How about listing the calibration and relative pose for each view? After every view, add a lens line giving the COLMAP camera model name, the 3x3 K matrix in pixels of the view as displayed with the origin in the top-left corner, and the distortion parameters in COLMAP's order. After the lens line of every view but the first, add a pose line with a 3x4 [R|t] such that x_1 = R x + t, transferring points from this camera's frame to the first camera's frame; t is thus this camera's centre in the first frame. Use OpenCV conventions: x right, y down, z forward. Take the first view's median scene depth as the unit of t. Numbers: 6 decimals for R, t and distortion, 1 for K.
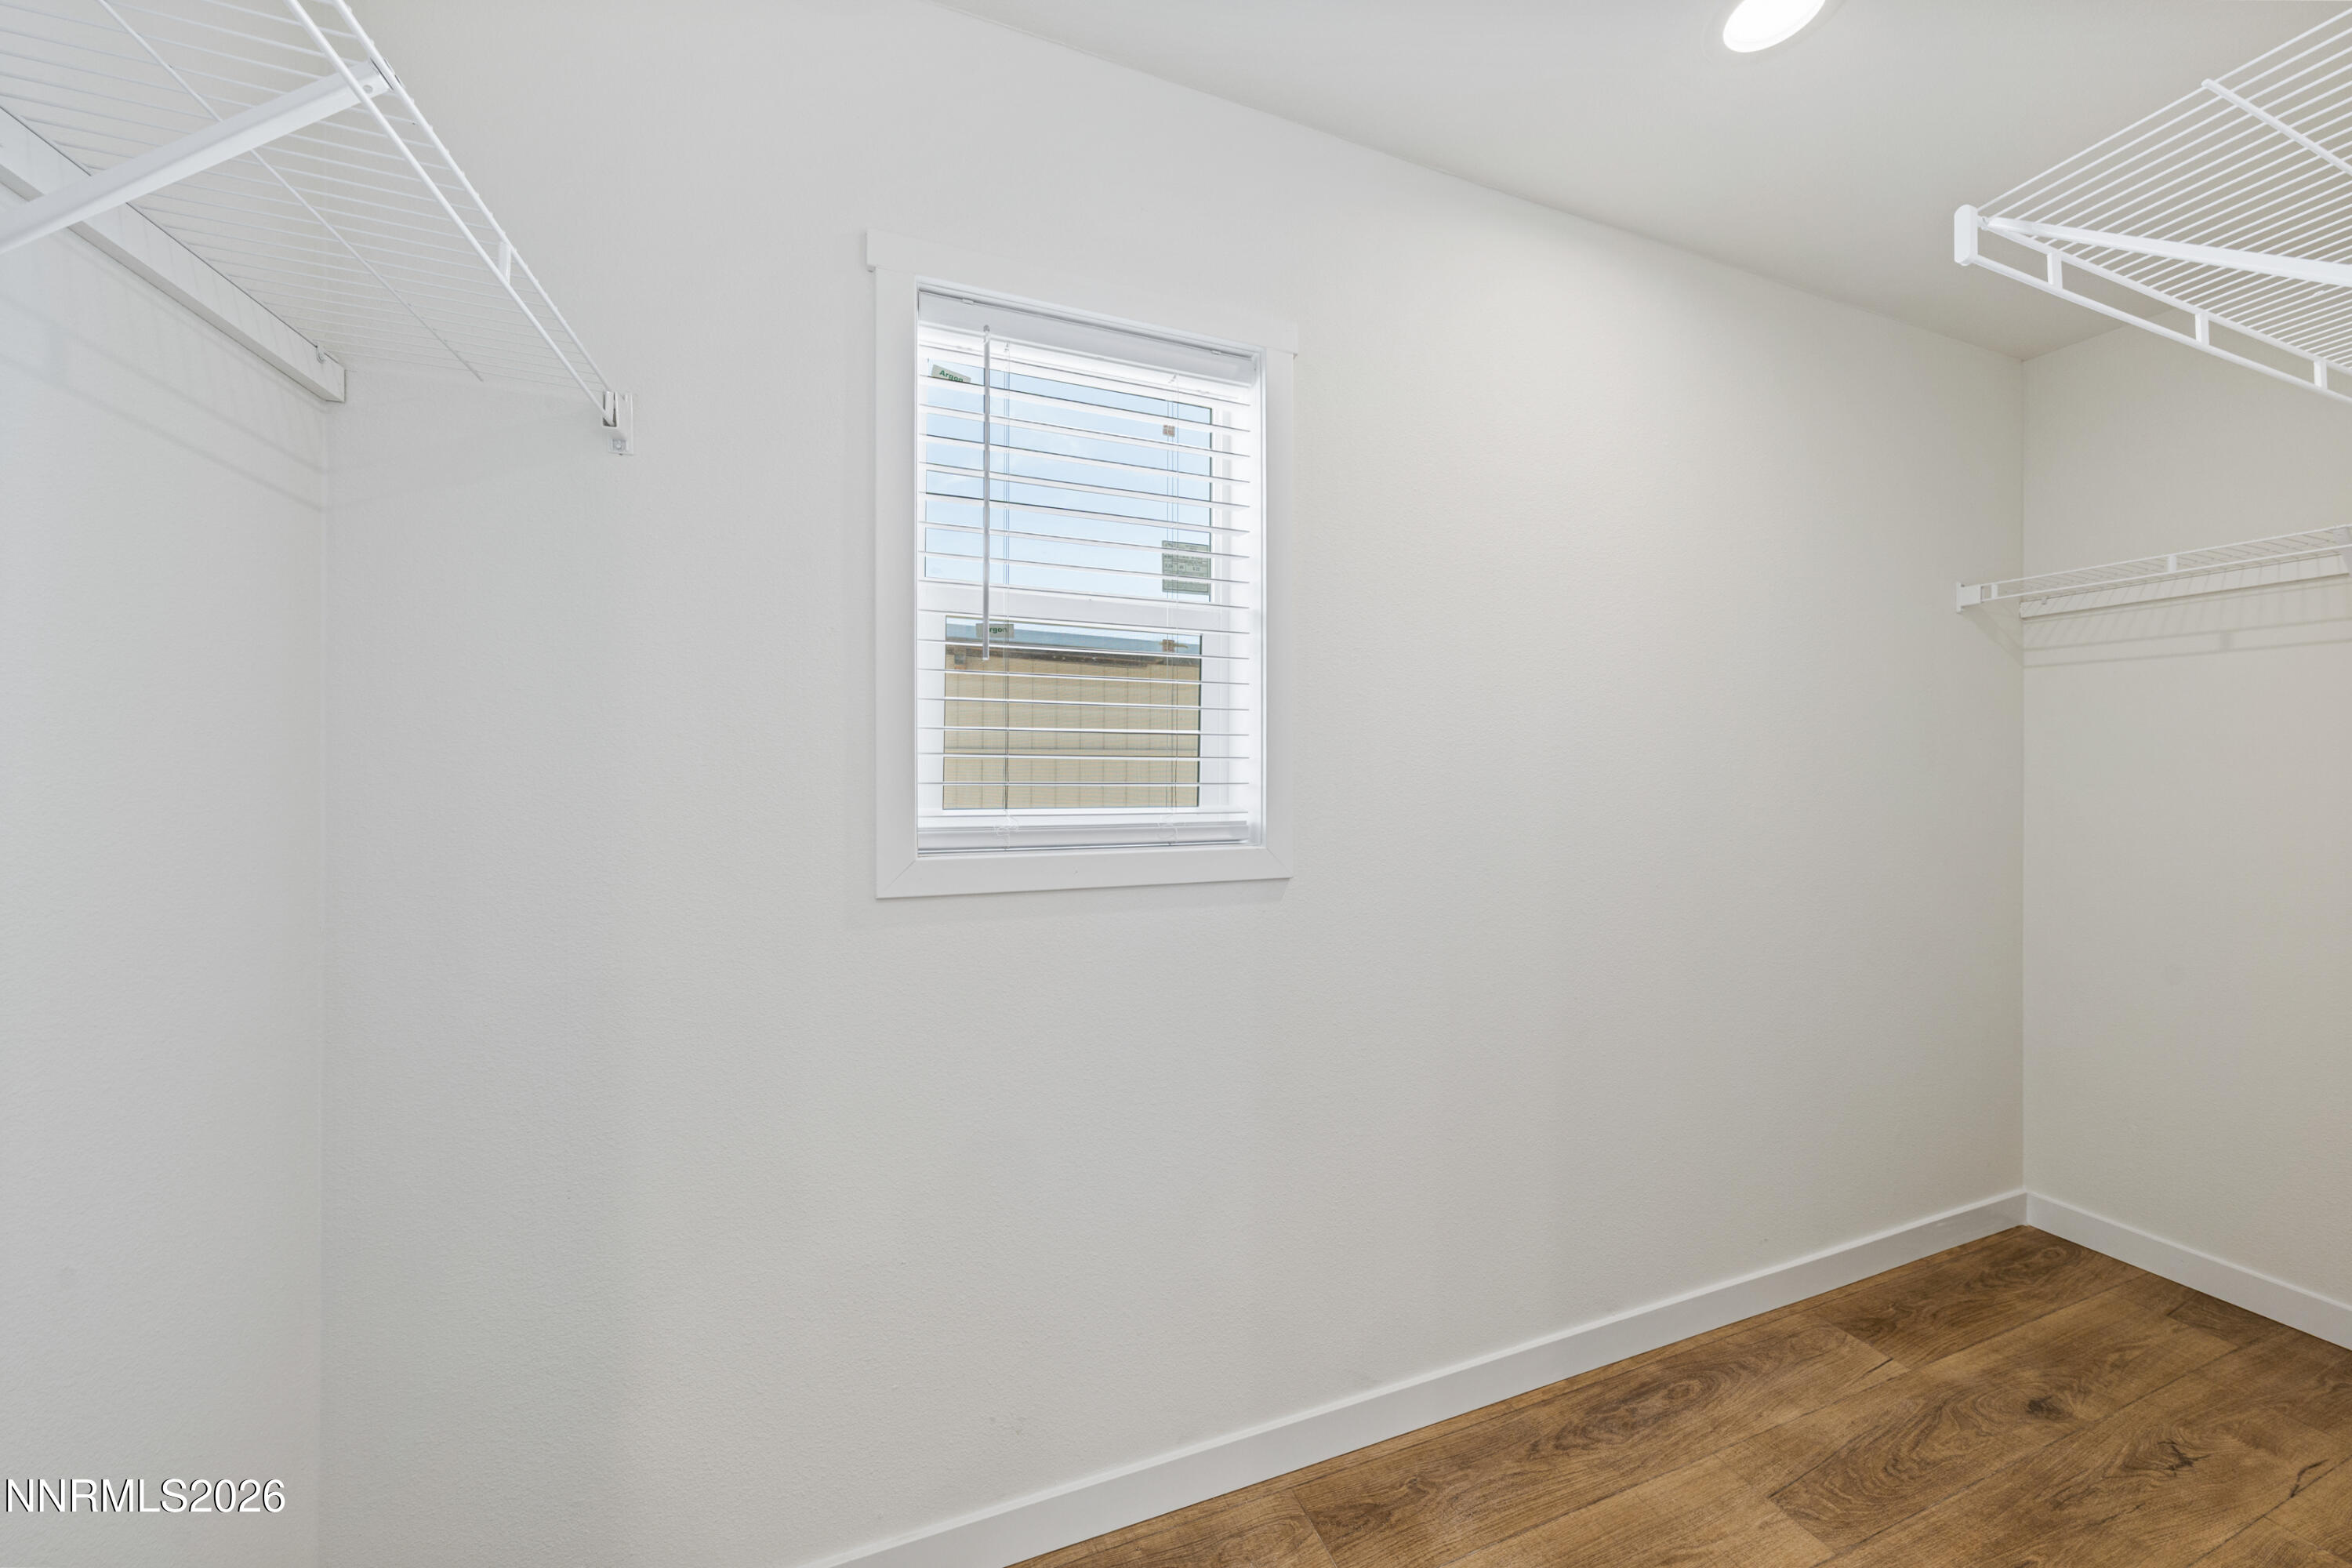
lens RADIAL K [[798.2, 0, 1178.0], [0, 798.2, 772.7], [0, 0, 1]] dist [0.001659, 0.000277]
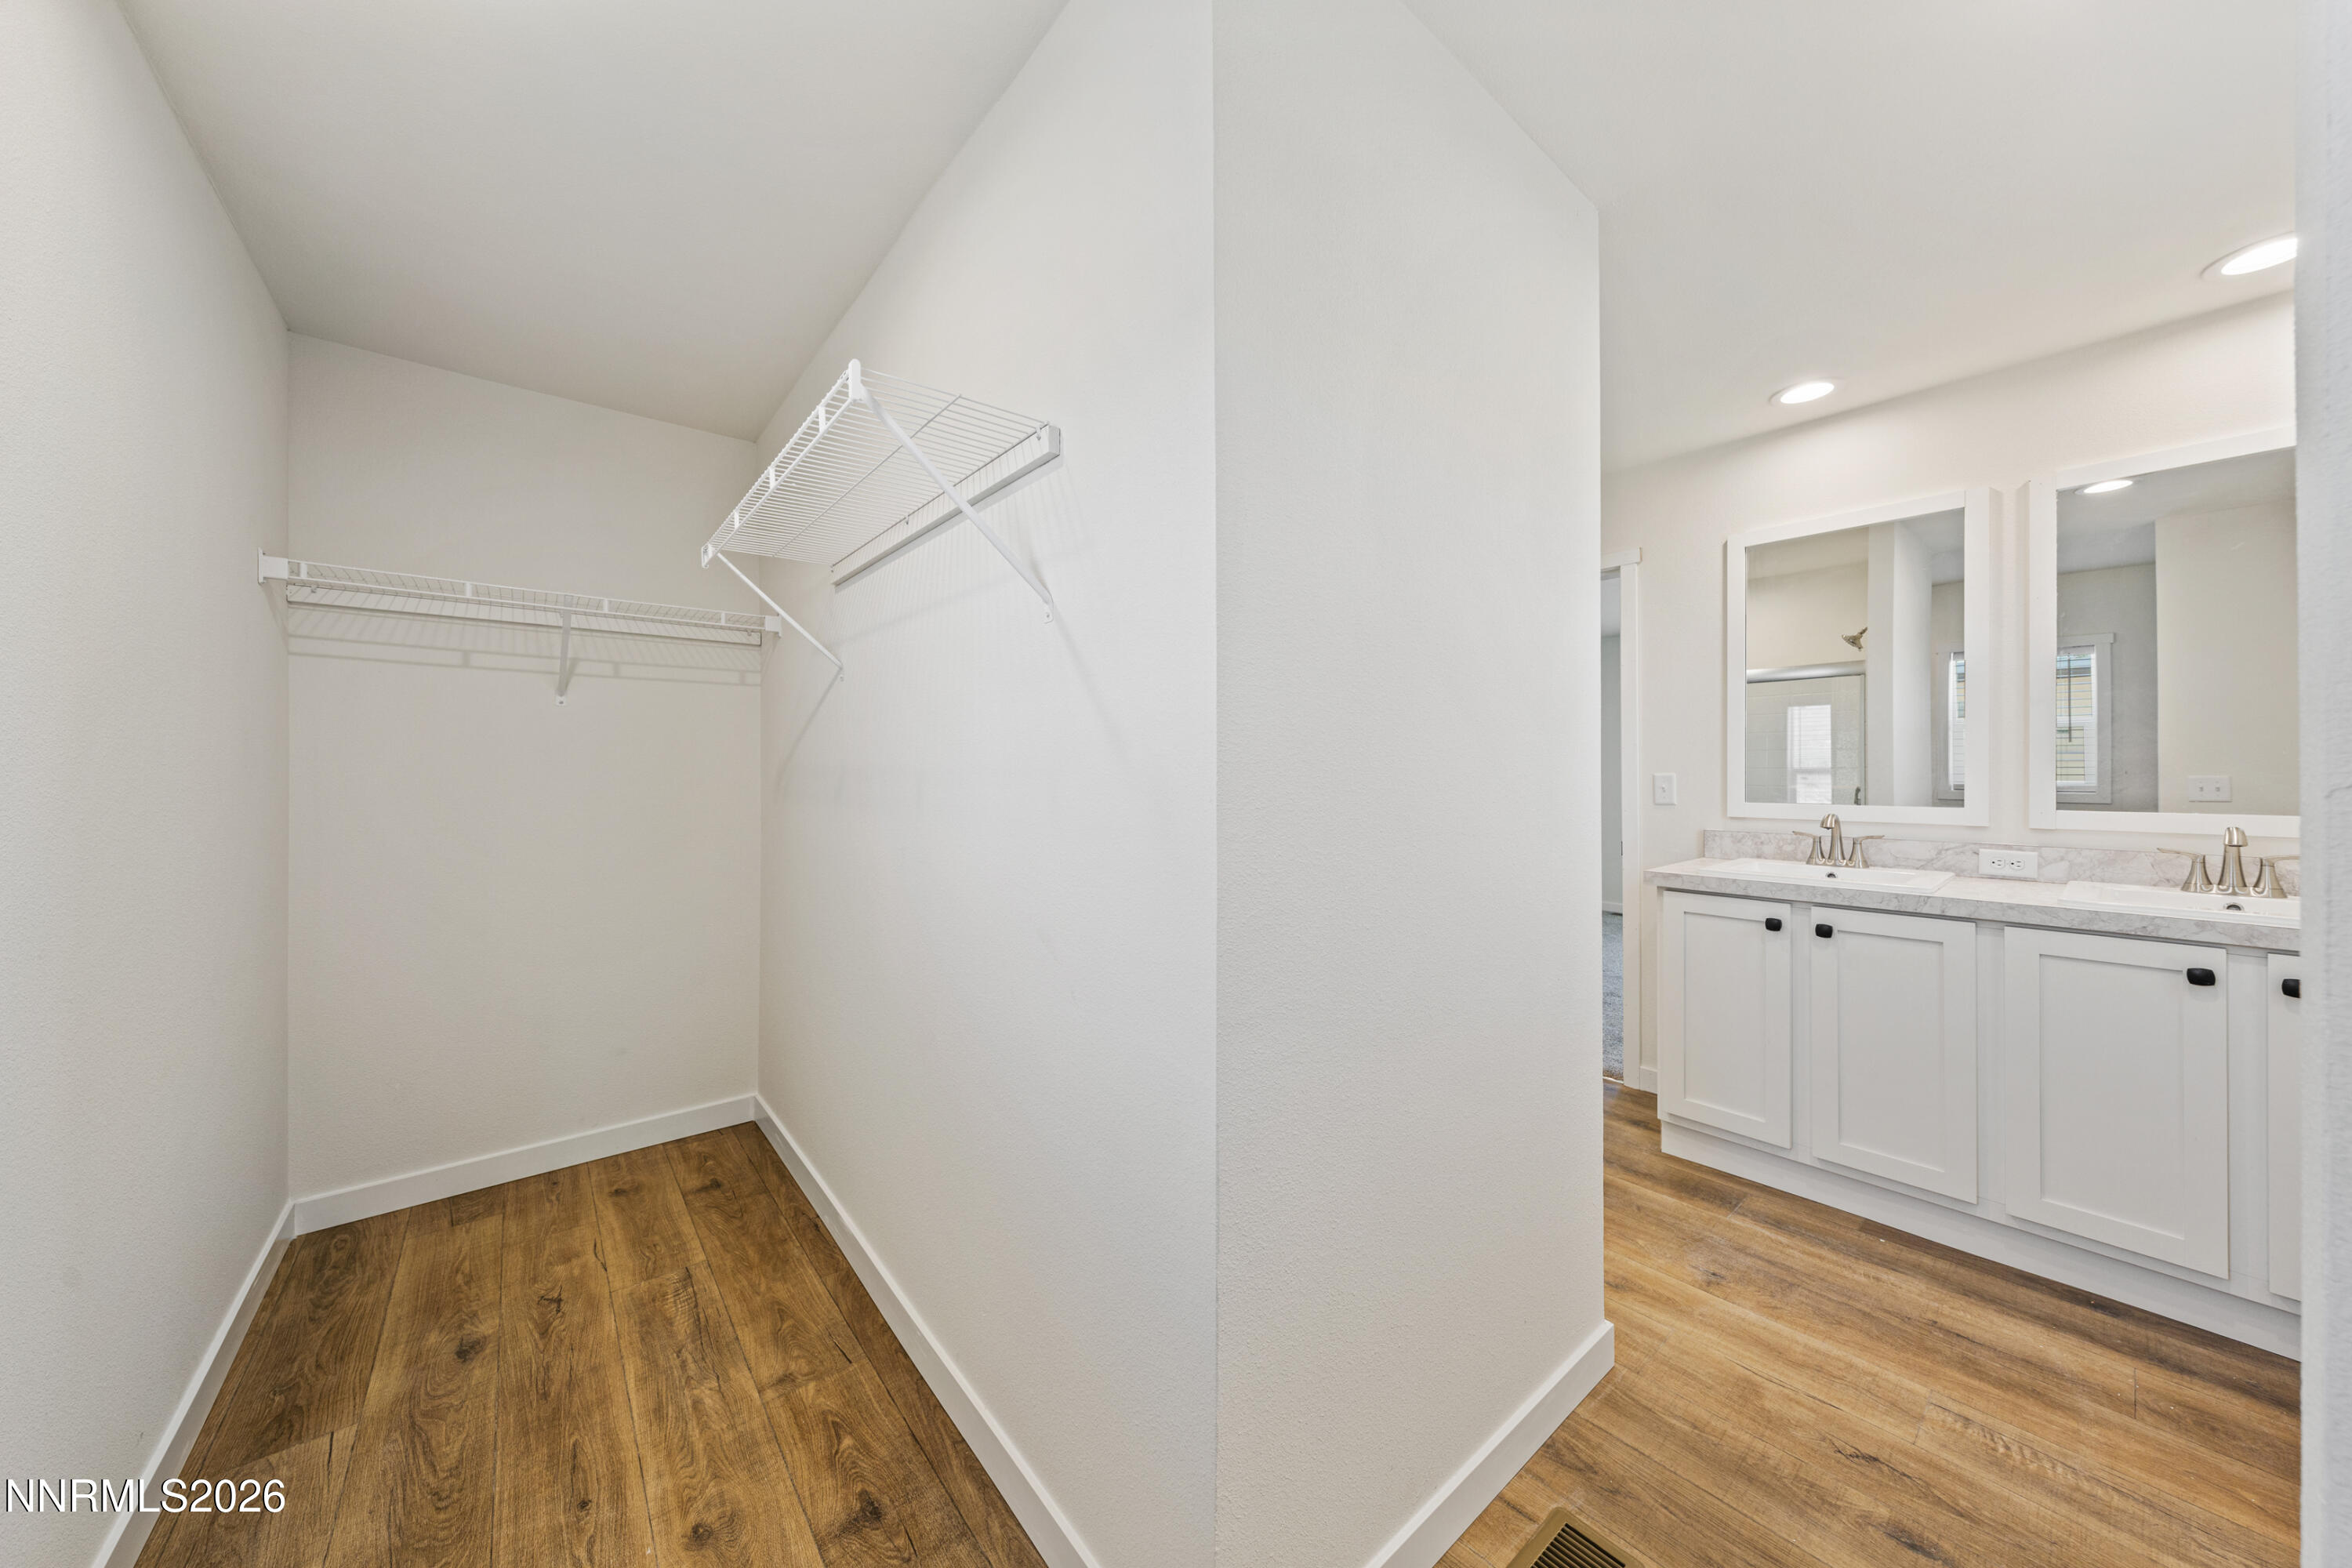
lens RADIAL K [[794.5, 0, 1170.7], [0, 794.5, 770.2], [0, 0, 1]] dist [-0.000486, 0.000228]
pose [[-0.319367, -0.004376, 0.947621, -0.242460], [-0.004515, 0.999985, 0.003096, -0.001243], [-0.947620, -0.003290, -0.319382, 0.441458]]
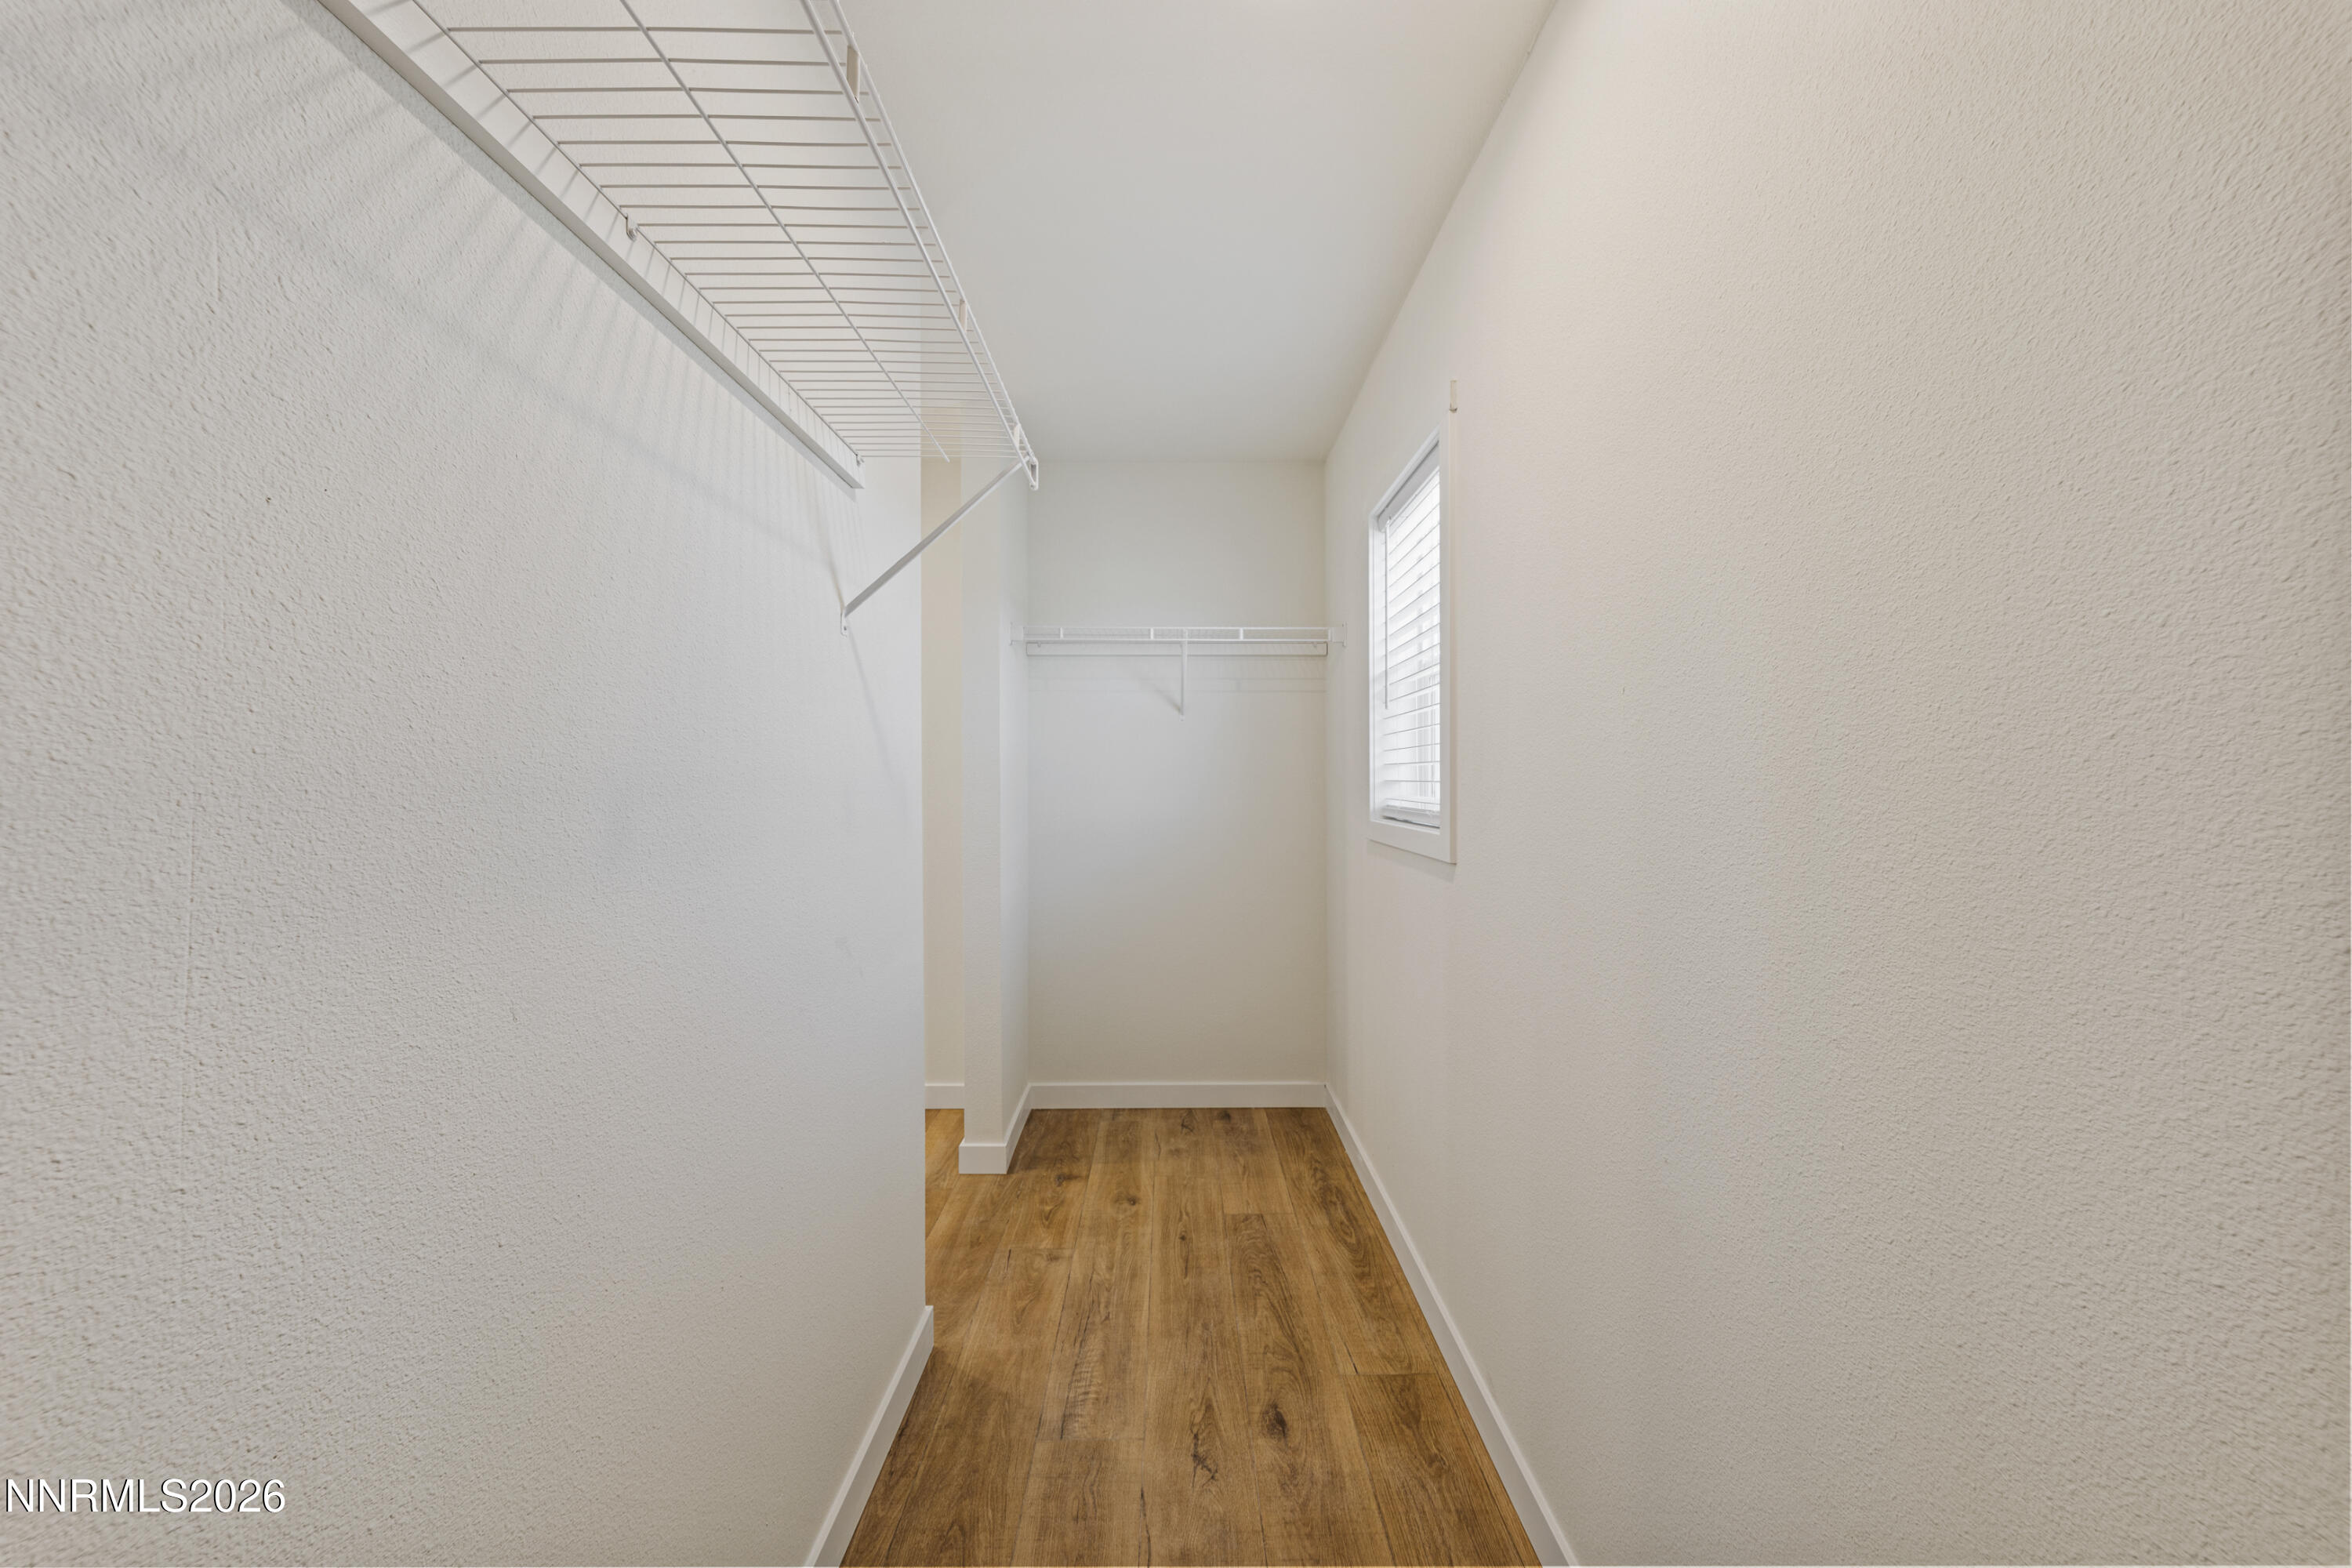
lens RADIAL K [[793.5, 0, 1169.2], [0, 793.5, 777.1], [0, 0, 1]] dist [0.001981, 0.000101]
pose [[-0.354478, -0.002129, -0.935062, 2.025424], [0.003136, 0.999989, -0.003466, 0.011465], [0.935059, -0.004161, -0.354468, 1.220421]]
